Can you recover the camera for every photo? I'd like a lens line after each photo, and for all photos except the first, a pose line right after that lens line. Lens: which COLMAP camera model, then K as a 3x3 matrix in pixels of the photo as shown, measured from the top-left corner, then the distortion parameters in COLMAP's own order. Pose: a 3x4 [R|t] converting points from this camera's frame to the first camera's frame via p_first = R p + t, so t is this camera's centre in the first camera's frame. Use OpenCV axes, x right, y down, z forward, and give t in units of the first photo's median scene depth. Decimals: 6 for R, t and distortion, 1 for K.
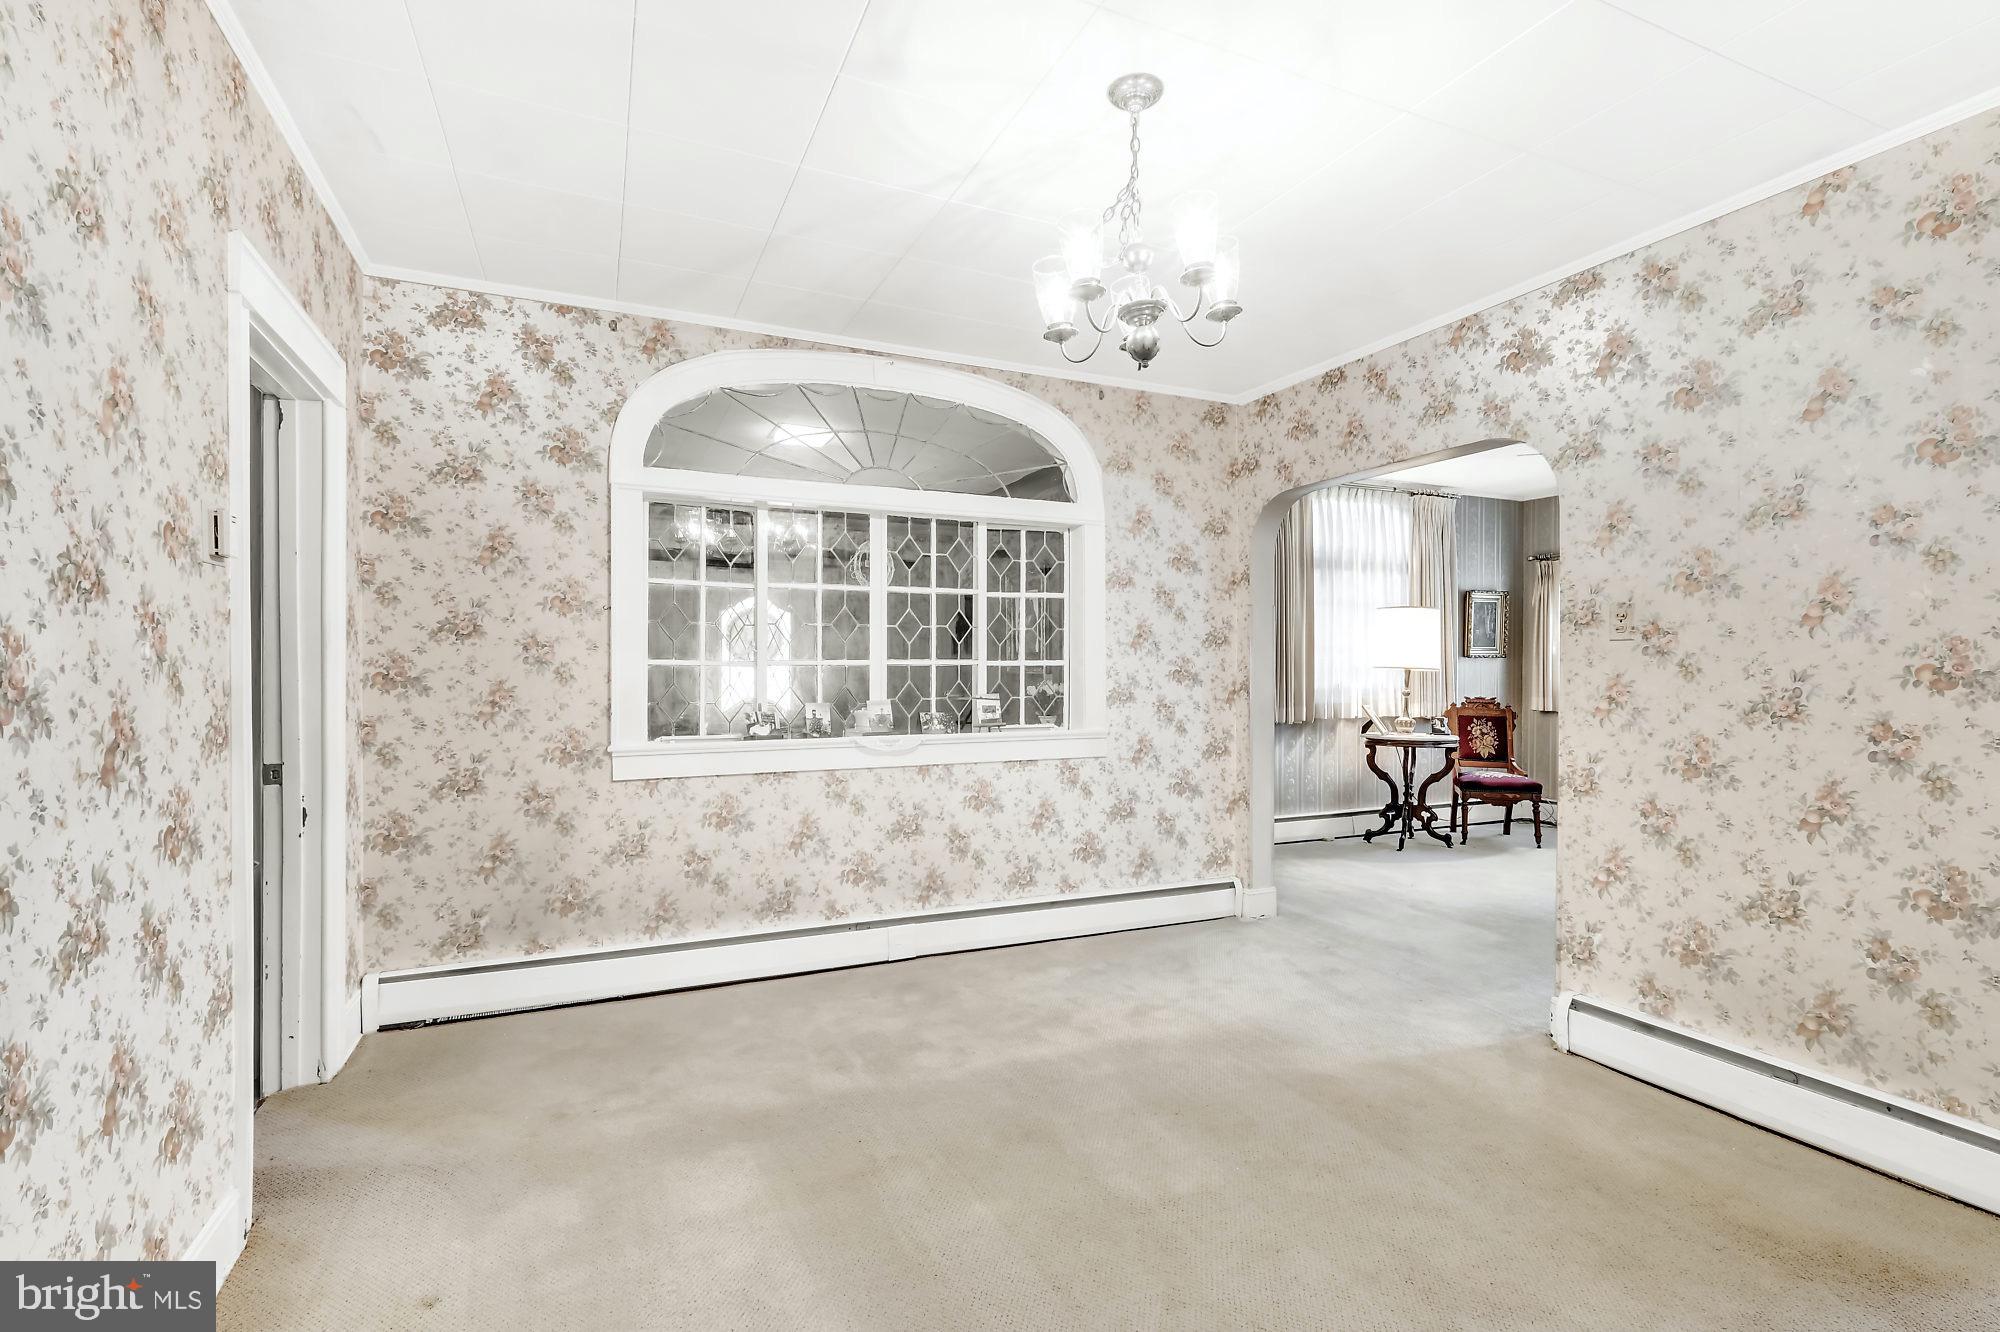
lens RADIAL K [[902.6, 0, 989.0], [0, 902.6, 668.8], [0, 0, 1]] dist [-0.005497, -0.001282]
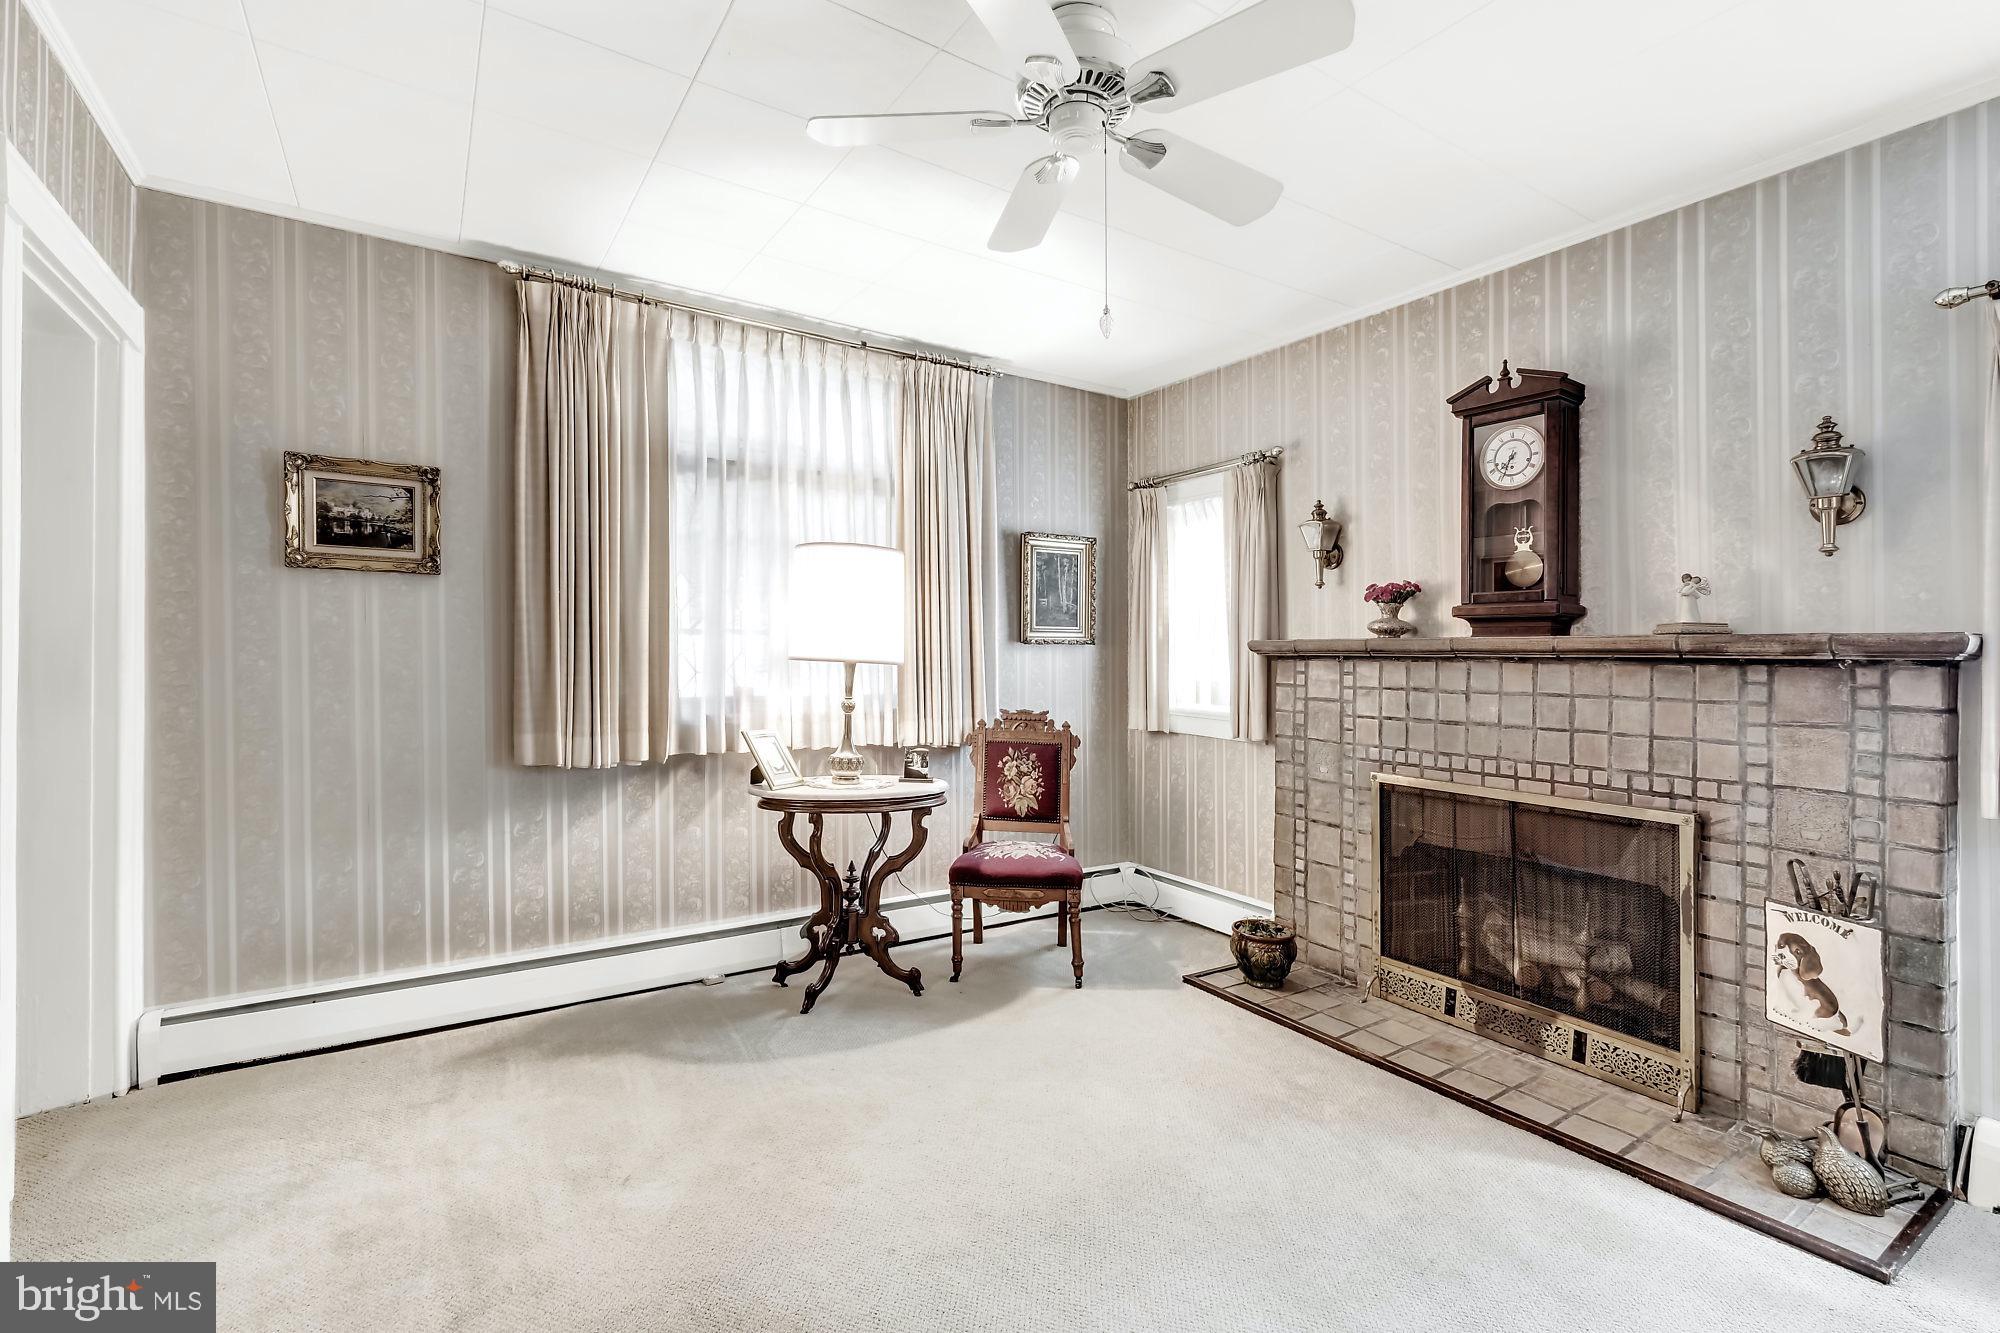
lens RADIAL K [[902.6, 0, 1003.0], [0, 902.6, 650.7], [0, 0, 1]] dist [-0.005497, -0.001282]
pose [[0.987731, 0.001942, 0.156151, 0.457443], [0.001078, 0.999814, -0.019257, 0.004046], [-0.156159, 0.019189, 0.987545, 0.436527]]
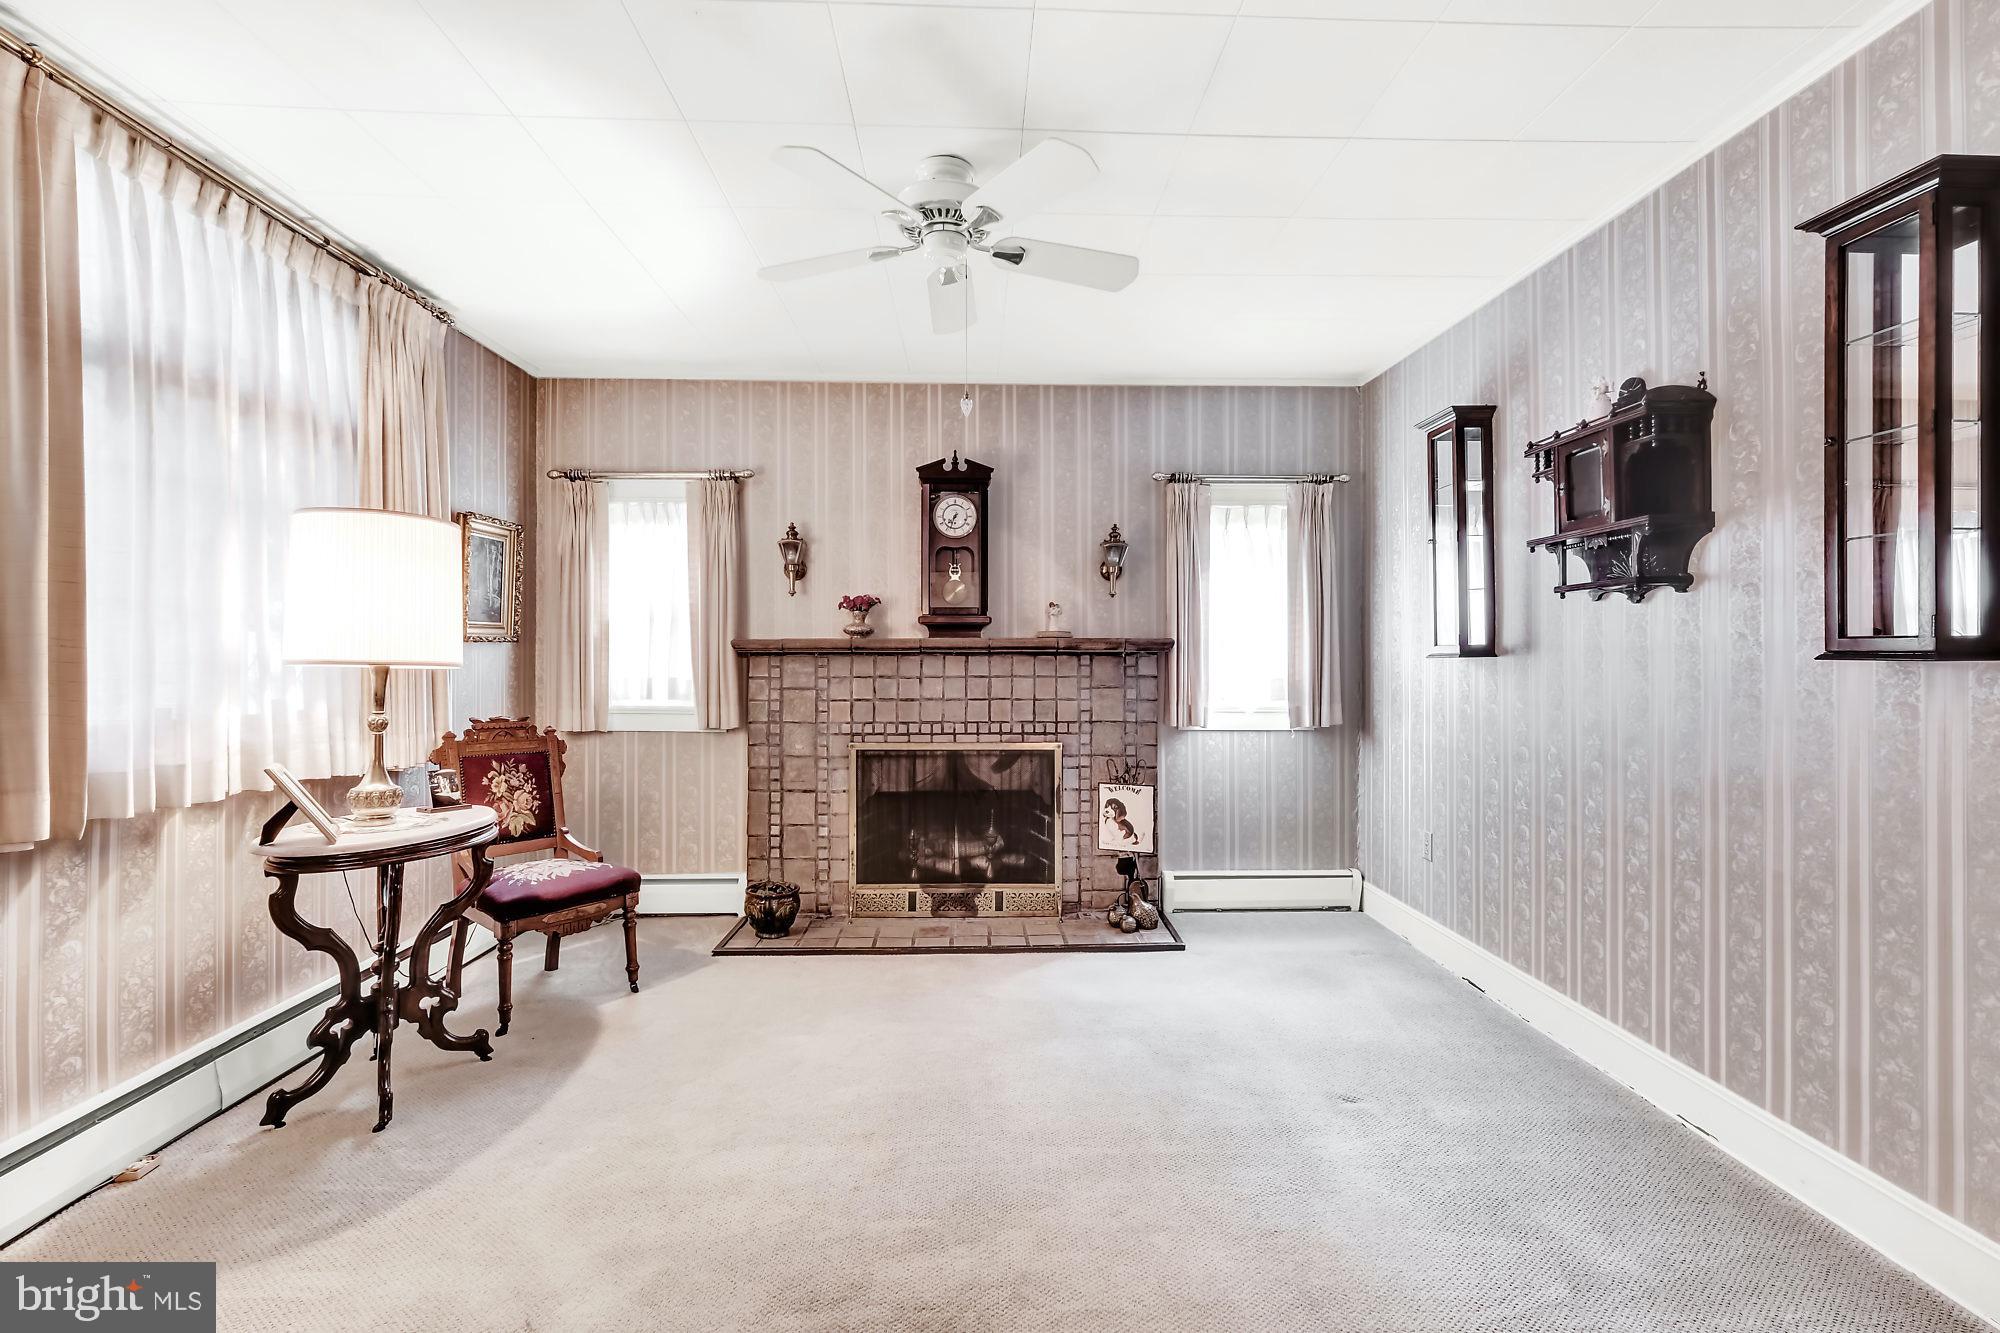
lens RADIAL K [[902.6, 0, 1010.0], [0, 902.6, 641.5], [0, 0, 1]] dist [-0.005497, -0.001282]
pose [[0.368093, 0.003138, 0.929783, 0.179284], [0.018704, 0.999767, -0.010779, -0.000967], [-0.929601, 0.021359, 0.367949, 0.558976]]
